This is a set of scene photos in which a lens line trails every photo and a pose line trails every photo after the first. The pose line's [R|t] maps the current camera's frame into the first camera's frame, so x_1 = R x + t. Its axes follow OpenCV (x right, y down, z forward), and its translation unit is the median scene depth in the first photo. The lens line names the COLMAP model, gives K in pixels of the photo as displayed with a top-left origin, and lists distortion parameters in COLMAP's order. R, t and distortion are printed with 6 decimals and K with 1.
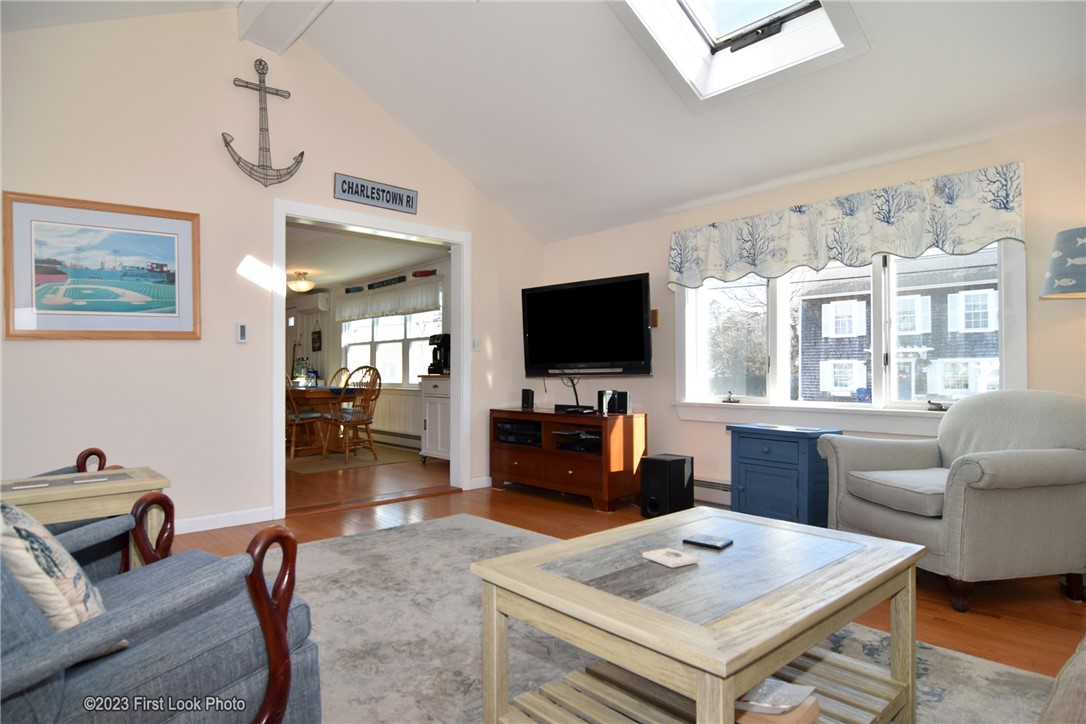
lens RADIAL K [[645.2, 0, 538.4], [0, 645.2, 368.9], [0, 0, 1]] dist [-0.013282, -0.009743]
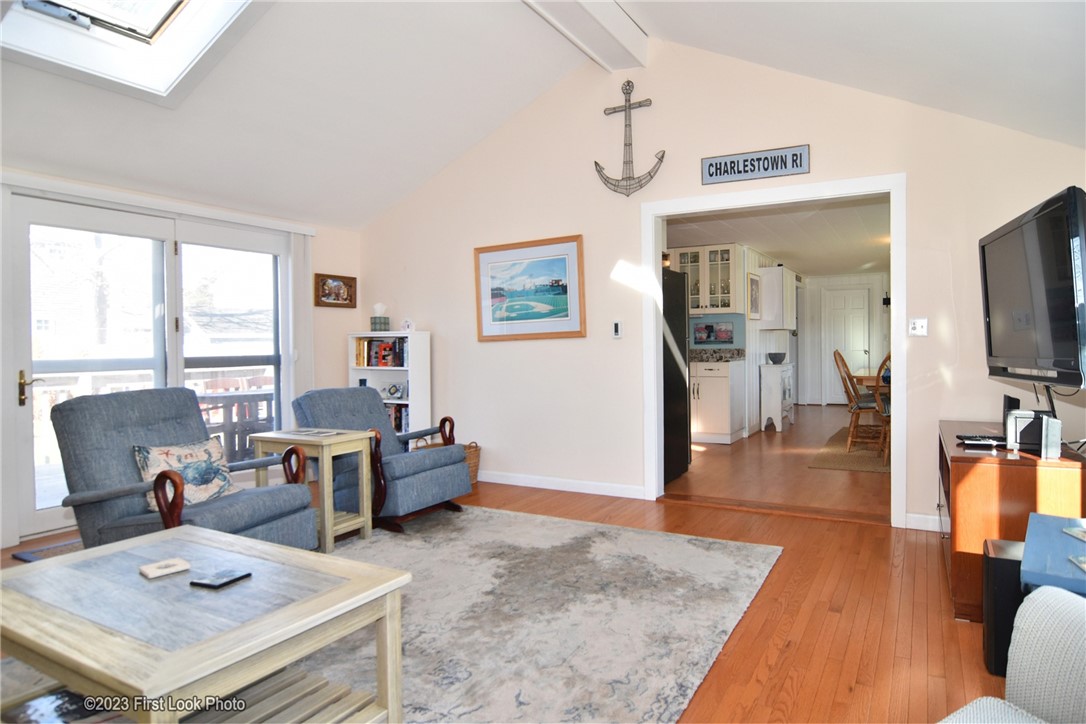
lens RADIAL K [[645.2, 0, 542.2], [0, 645.2, 351.5], [0, 0, 1]] dist [-0.013282, -0.009743]
pose [[0.322128, 0.010569, -0.946637, 0.622587], [0.012351, 0.999806, 0.015366, -0.038531], [0.946616, -0.016641, 0.321934, 0.538565]]
